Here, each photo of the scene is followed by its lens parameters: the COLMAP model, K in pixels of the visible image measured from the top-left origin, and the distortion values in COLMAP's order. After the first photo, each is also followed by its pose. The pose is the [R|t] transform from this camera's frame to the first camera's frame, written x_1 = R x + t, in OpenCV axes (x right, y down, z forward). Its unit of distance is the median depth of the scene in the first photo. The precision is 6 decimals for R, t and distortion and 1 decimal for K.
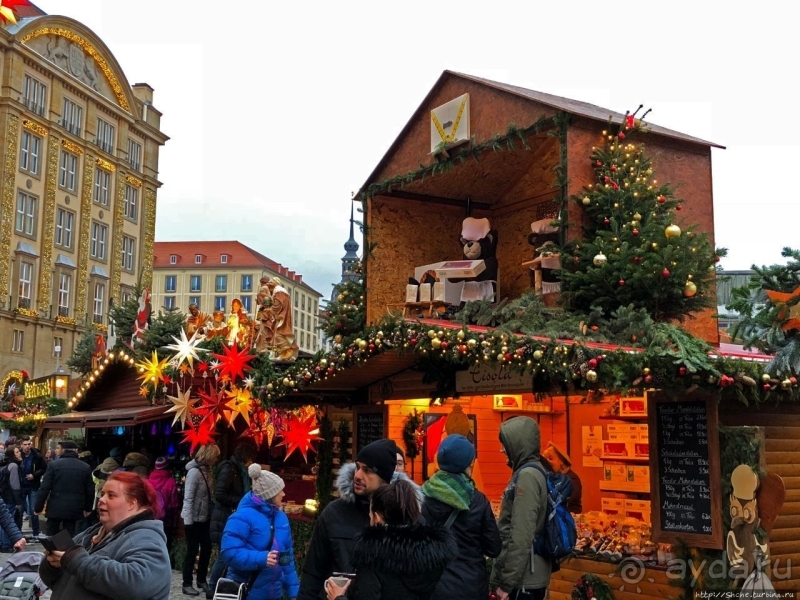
lens RADIAL K [[1025.0, 0, 399.4], [0, 1025.0, 301.6], [0, 0, 1]] dist [0.017068, 0.000000]
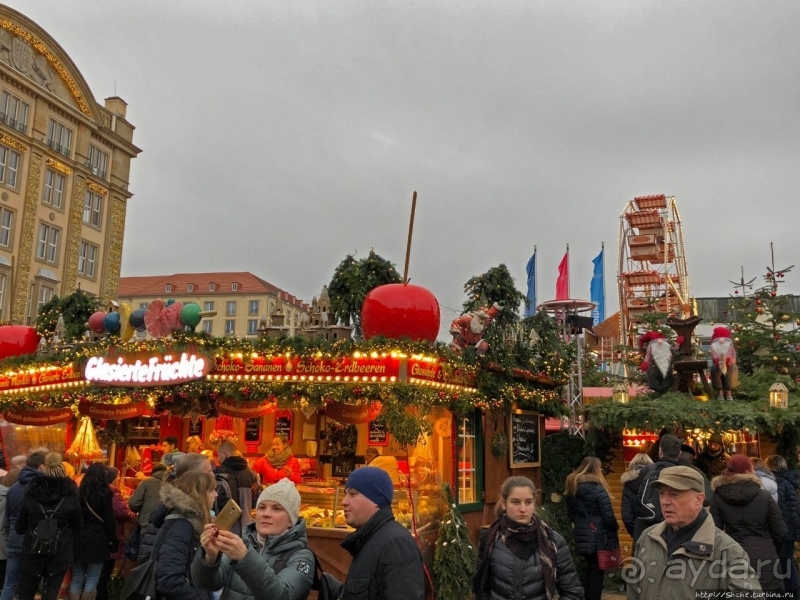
lens RADIAL K [[806.8, 0, 397.8], [0, 806.8, 299.4], [0, 0, 1]] dist [-0.003257, 0.000000]
pose [[0.999776, -0.003264, -0.020908, 0.046590], [0.002234, 0.998791, -0.049099, 0.028213], [0.021043, 0.049042, 0.998575, 0.218290]]
